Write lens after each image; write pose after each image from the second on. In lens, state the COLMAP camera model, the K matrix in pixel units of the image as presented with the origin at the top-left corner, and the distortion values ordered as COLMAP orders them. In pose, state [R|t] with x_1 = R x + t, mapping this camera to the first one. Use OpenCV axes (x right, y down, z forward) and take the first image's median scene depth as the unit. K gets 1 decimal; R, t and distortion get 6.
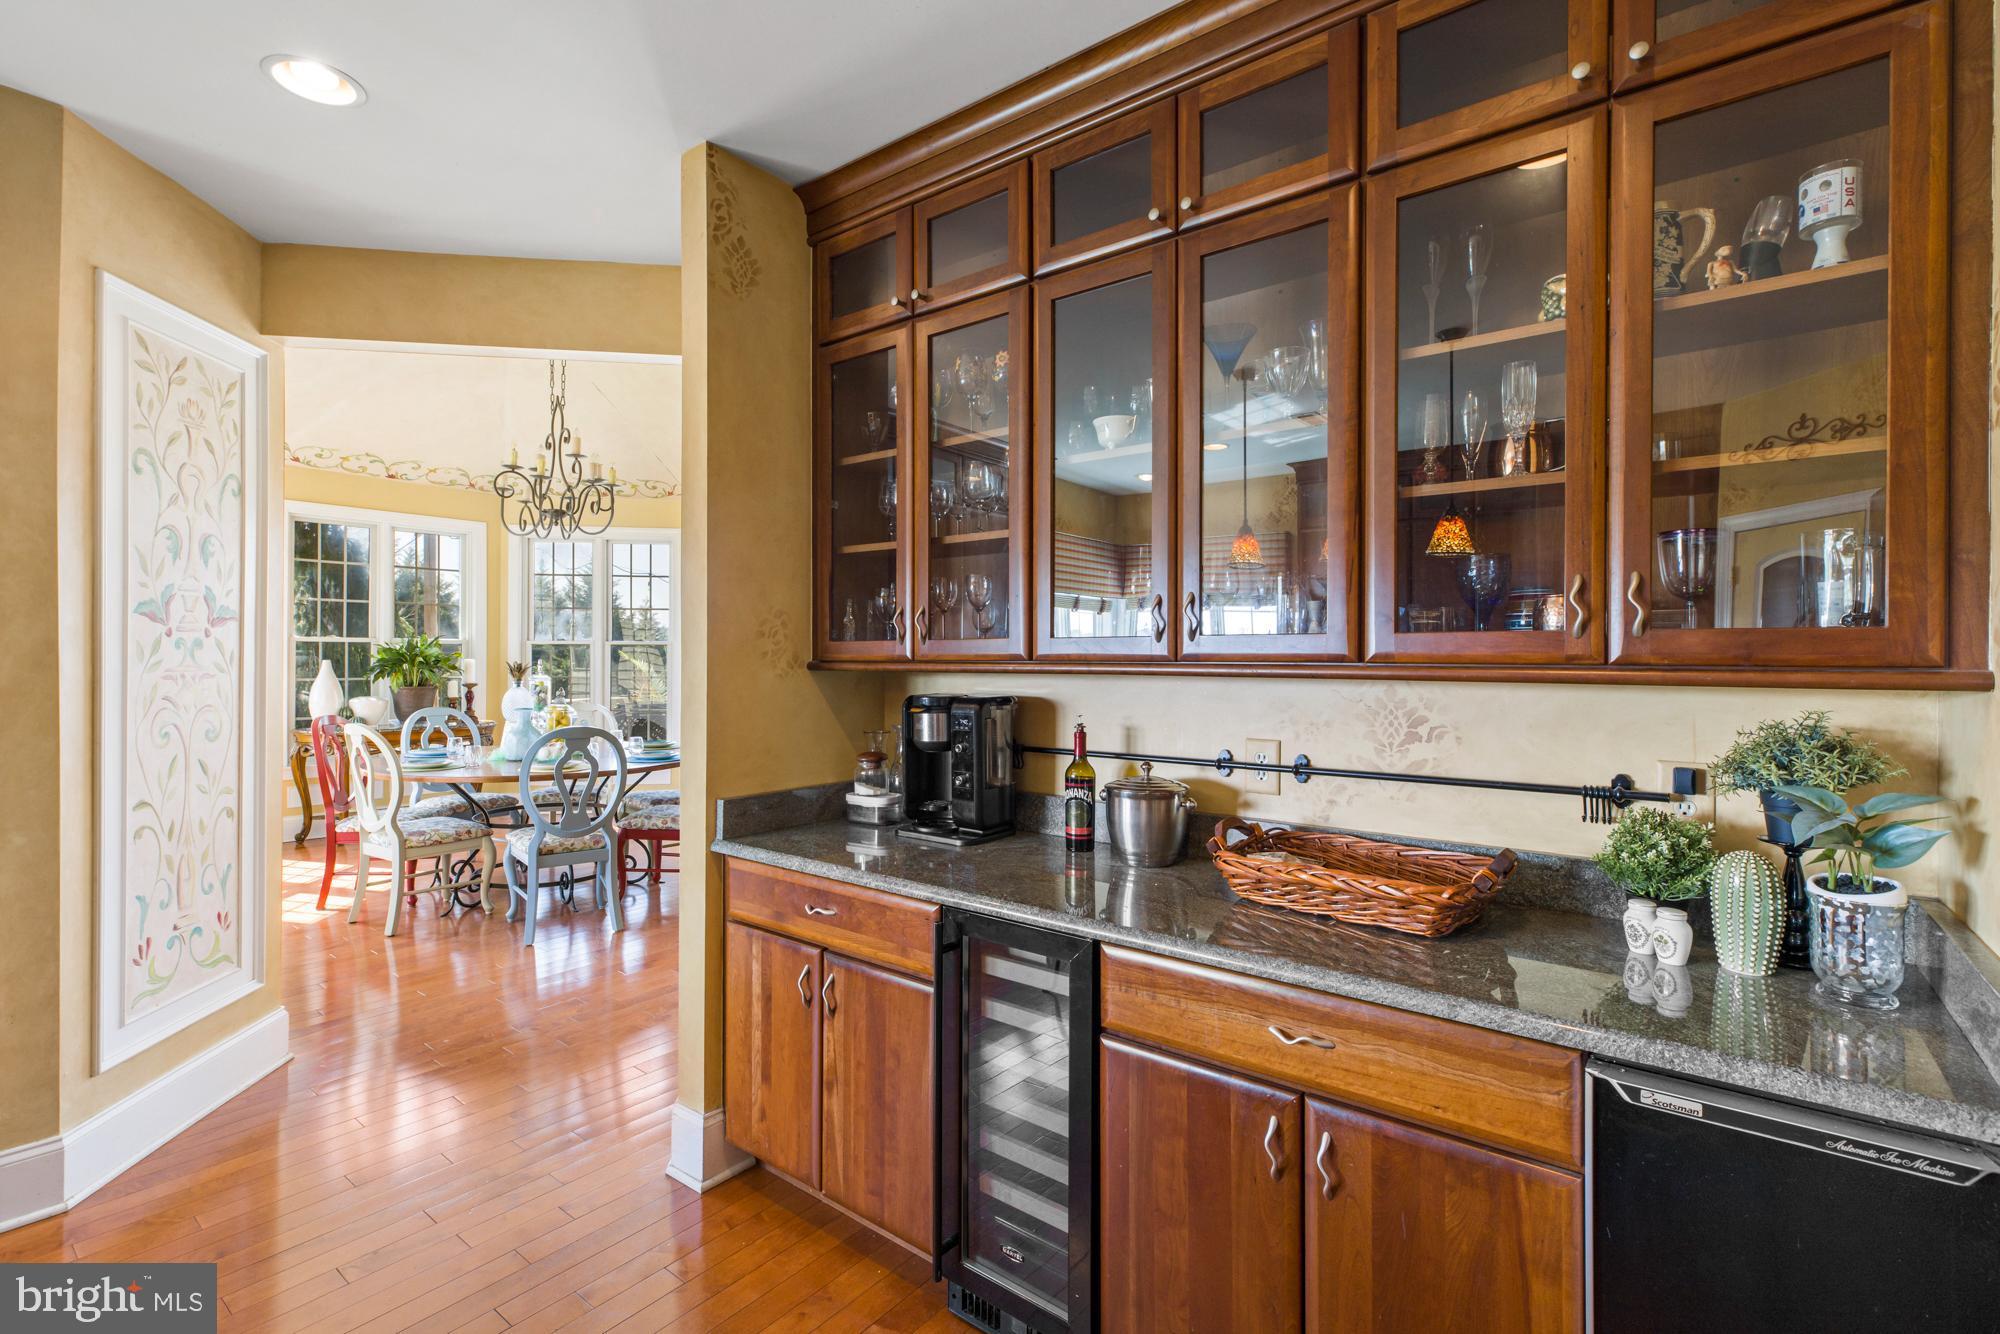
lens RADIAL K [[903.3, 0, 985.8], [0, 903.3, 657.2], [0, 0, 1]] dist [0.006862, 0.000096]
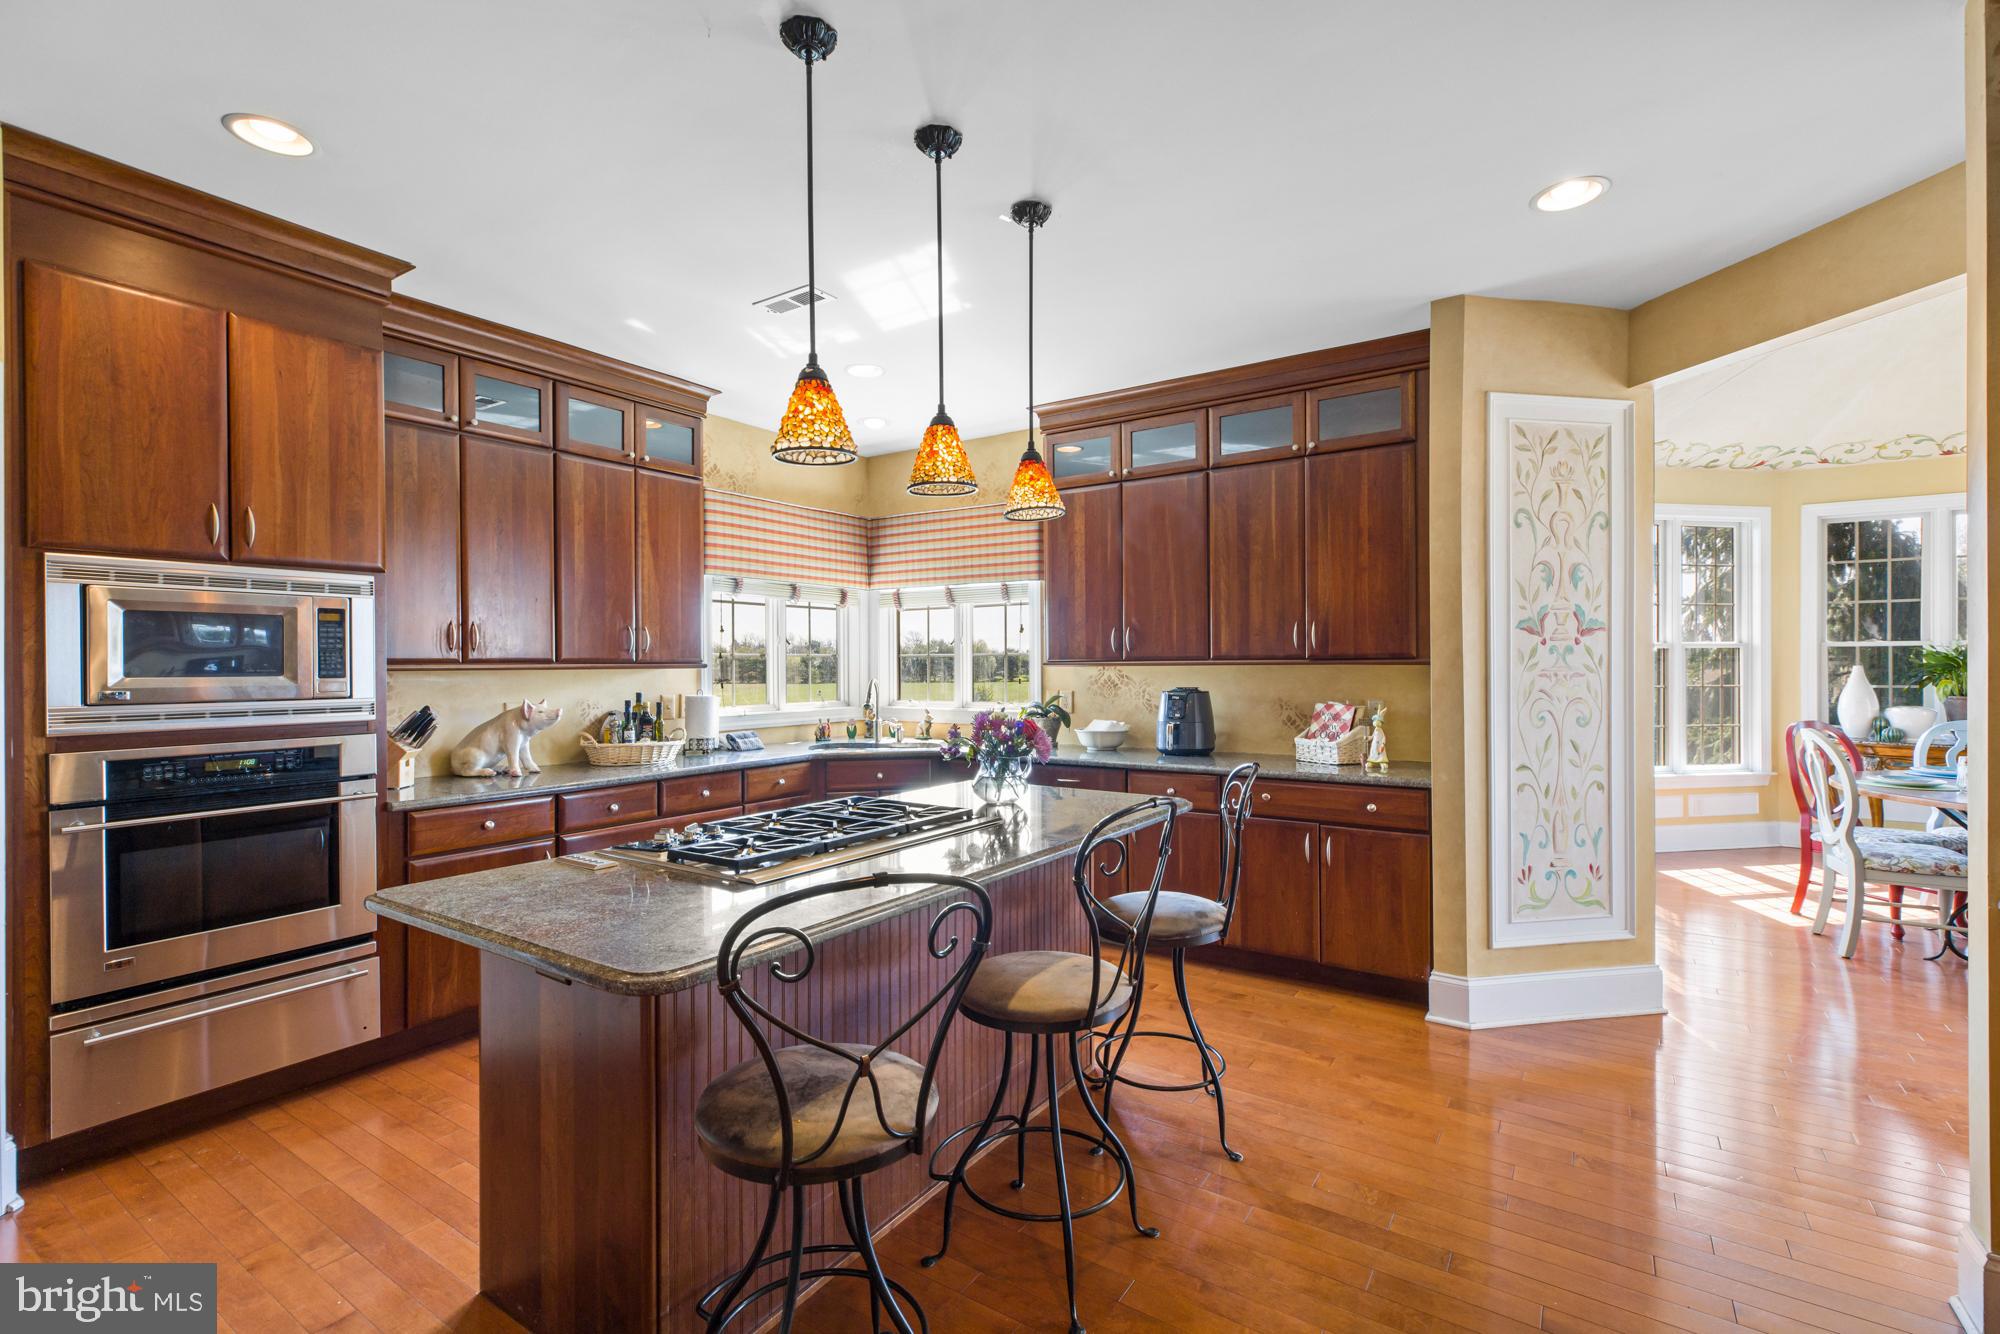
lens RADIAL K [[903.3, 0, 1008.7], [0, 903.3, 667.5], [0, 0, 1]] dist [0.006862, 0.000096]
pose [[0.080514, -0.005086, -0.996740, 0.454610], [0.004612, 0.999978, -0.004730, 0.016605], [0.996743, -0.004216, 0.080536, 0.138193]]
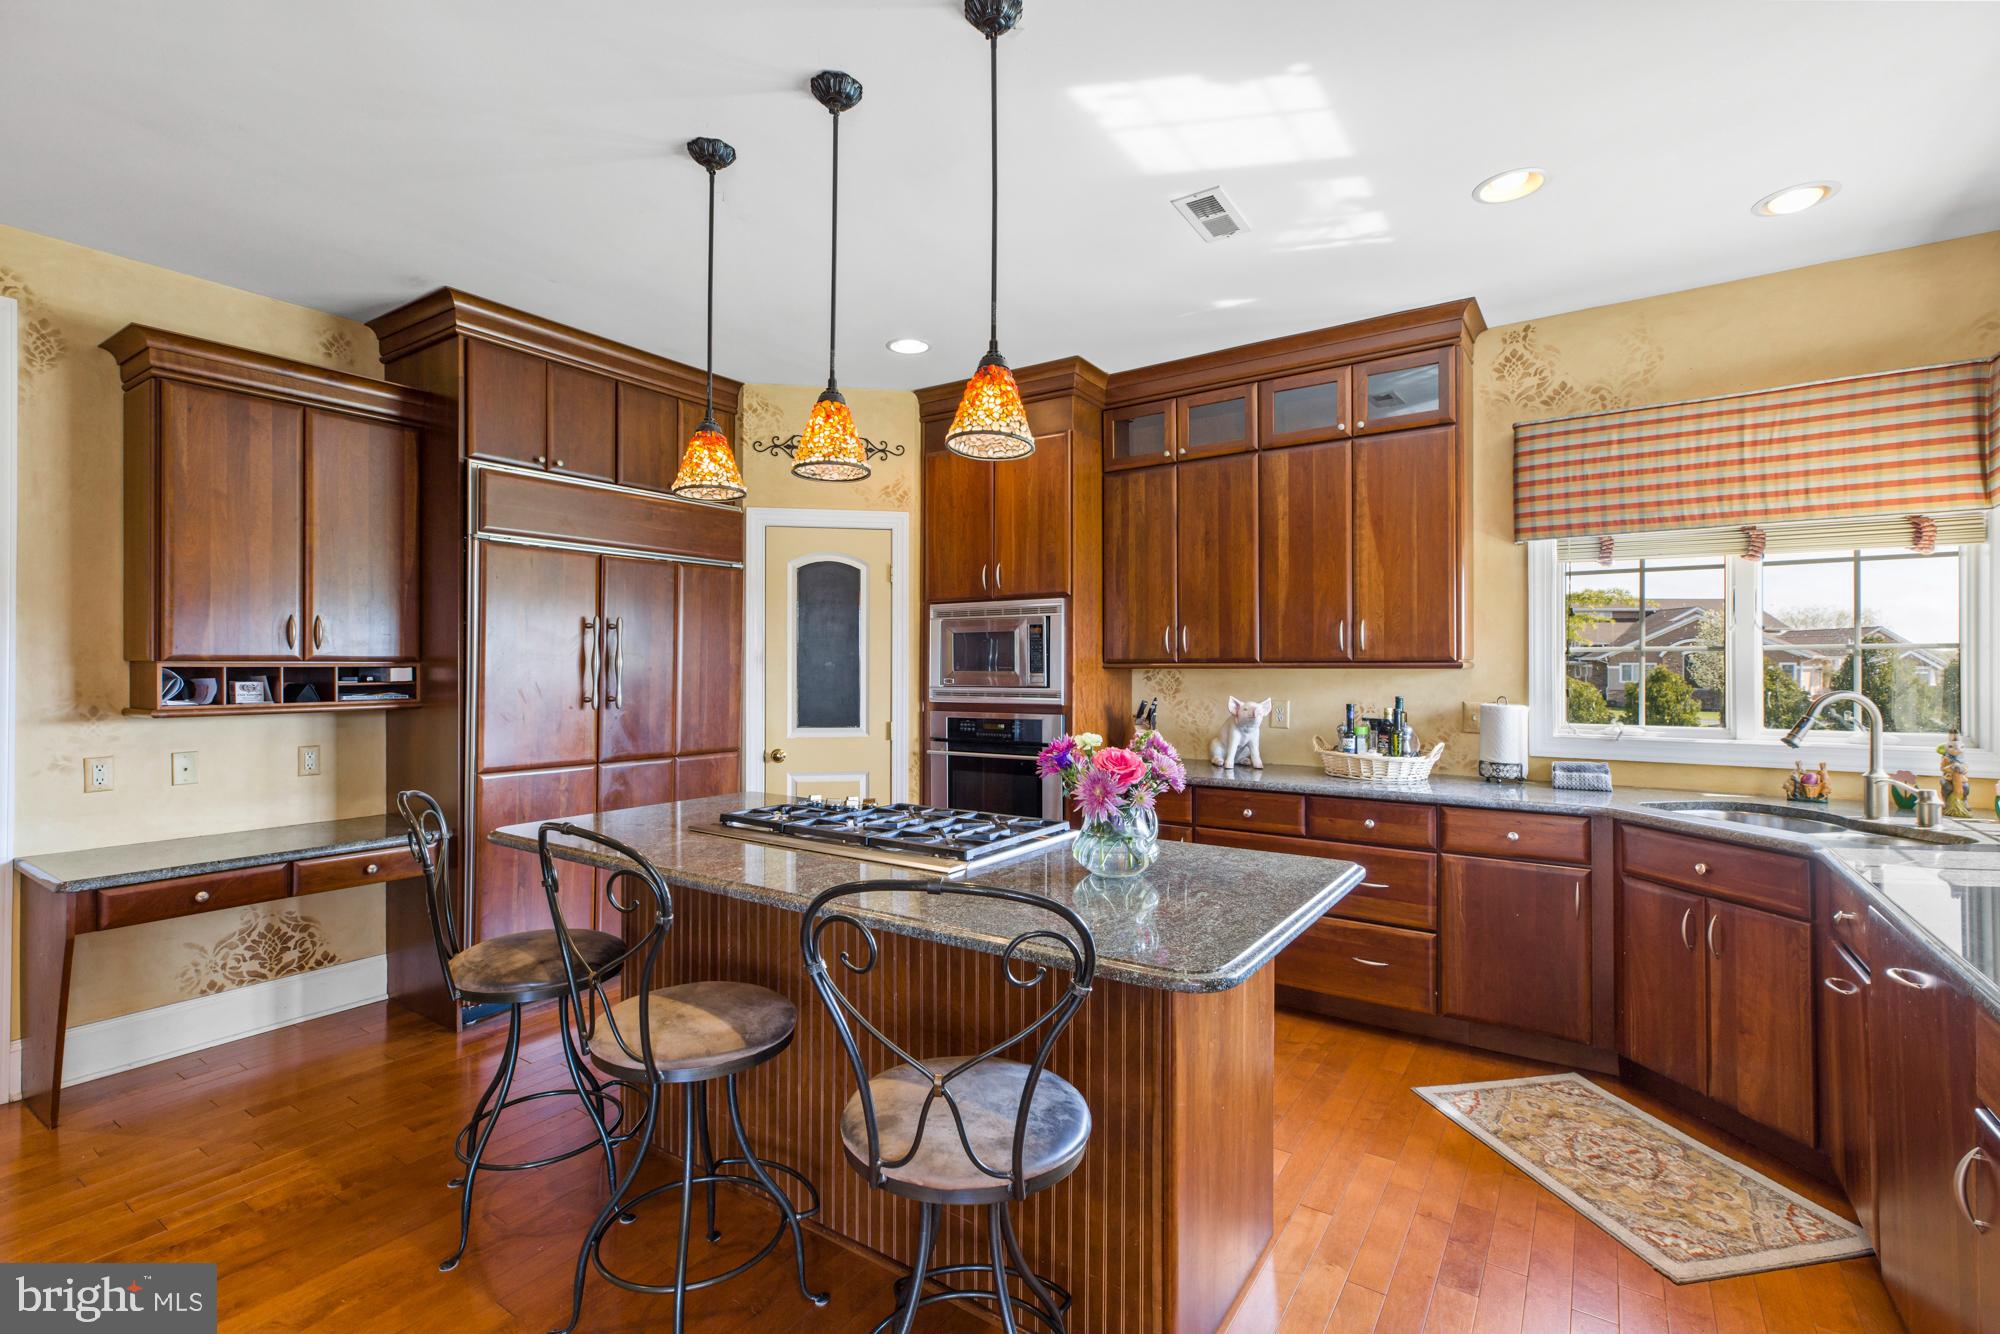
lens RADIAL K [[903.3, 0, 1004.0], [0, 903.3, 655.9], [0, 0, 1]] dist [0.006862, 0.000096]
pose [[-0.998062, -0.008311, -0.061668, -0.831620], [-0.007572, 0.999897, -0.012195, 0.008380], [0.061763, -0.011704, -0.998022, 1.193308]]
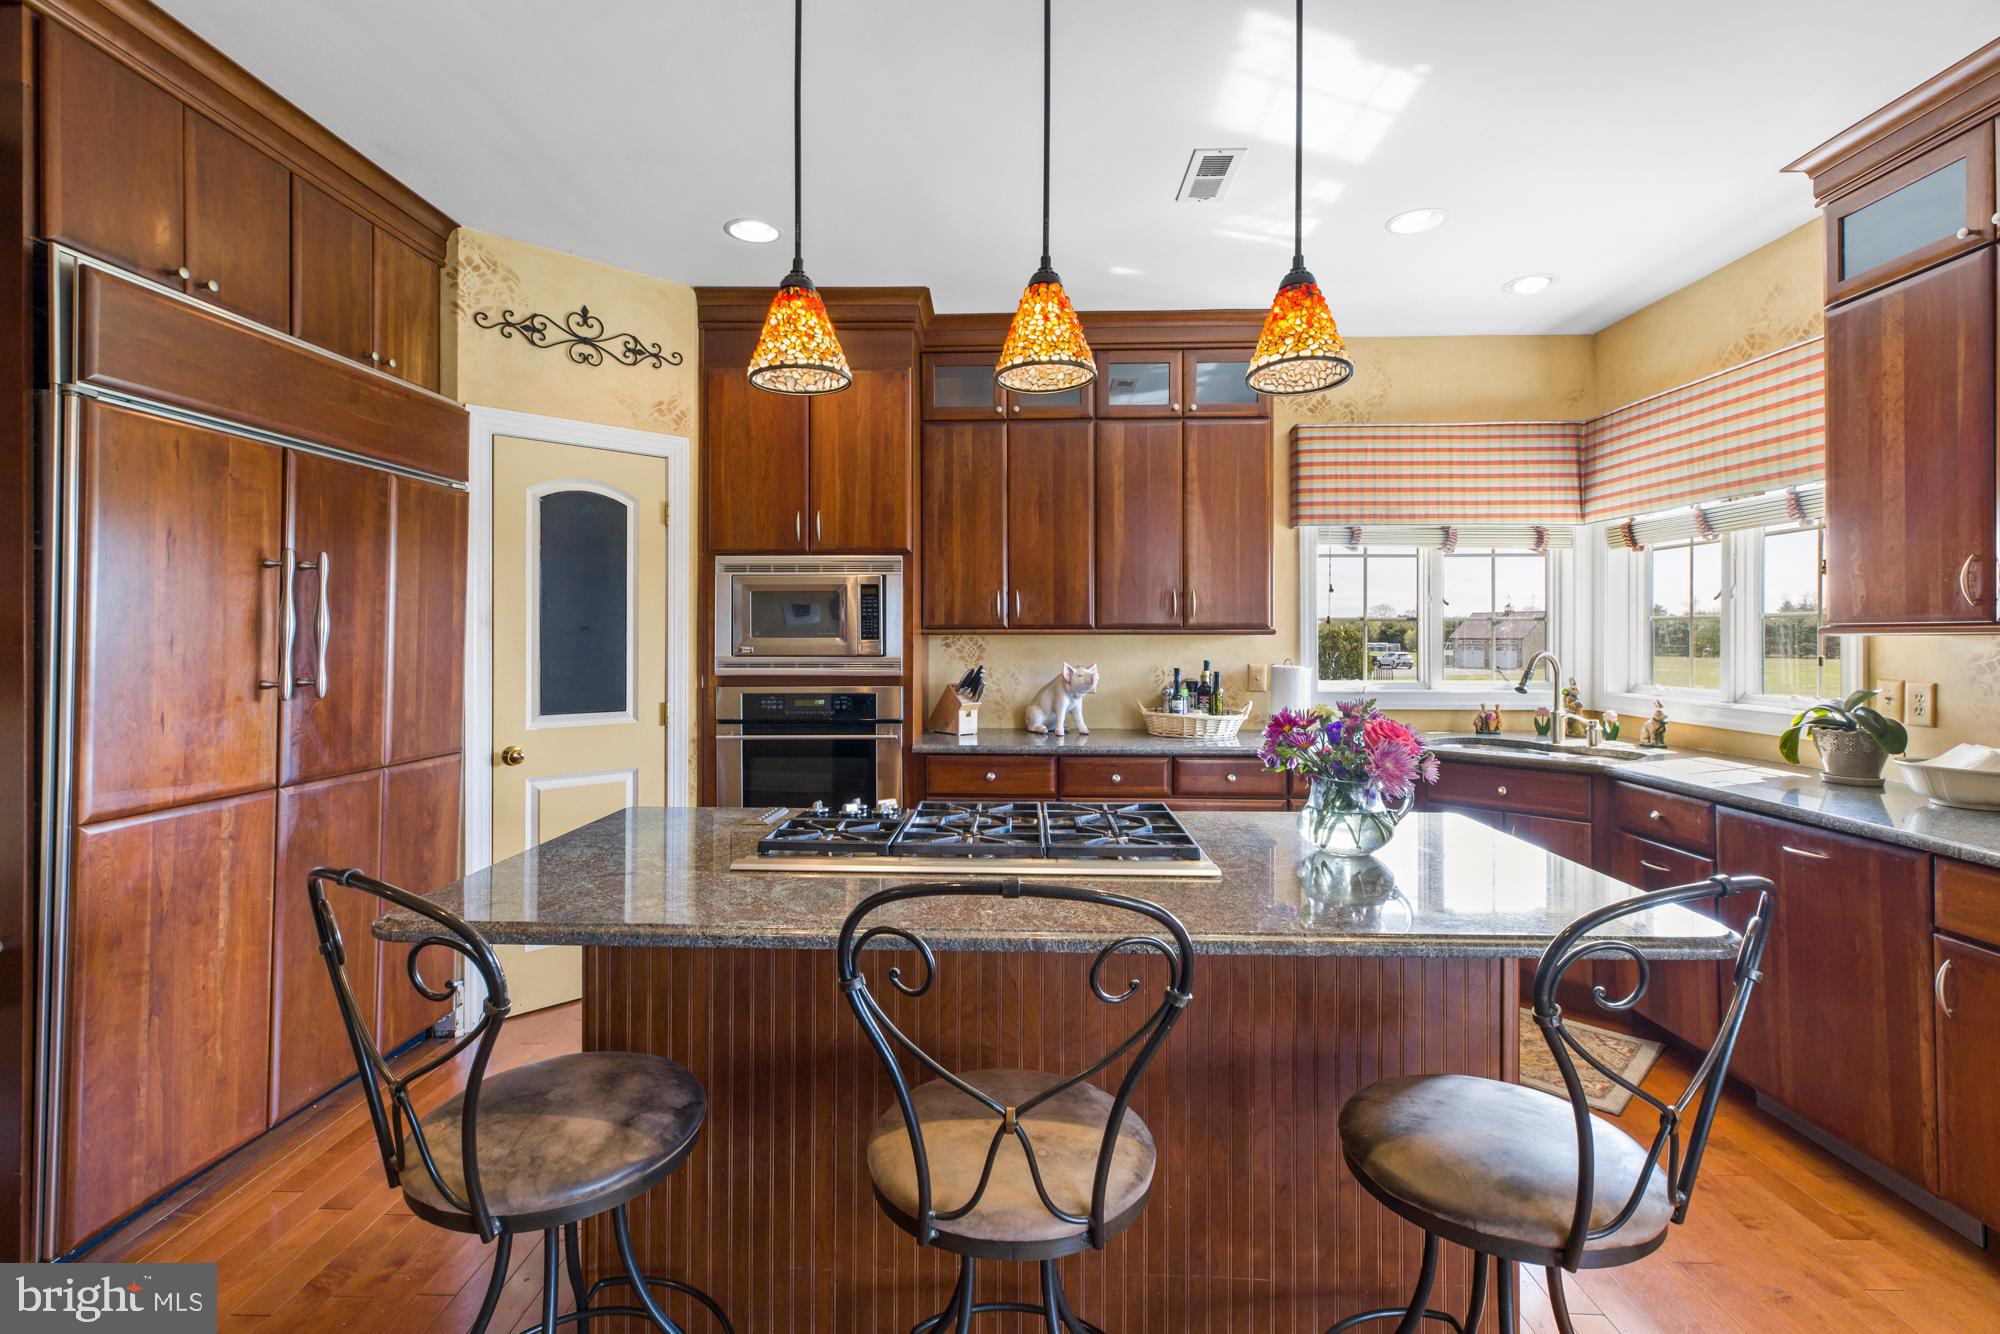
lens RADIAL K [[903.3, 0, 979.6], [0, 903.3, 629.5], [0, 0, 1]] dist [0.006862, 0.000096]
pose [[-0.806543, -0.011764, -0.591059, -0.163636], [-0.007478, 0.999925, -0.009697, 0.016808], [0.591129, -0.003401, -0.806570, 0.742102]]
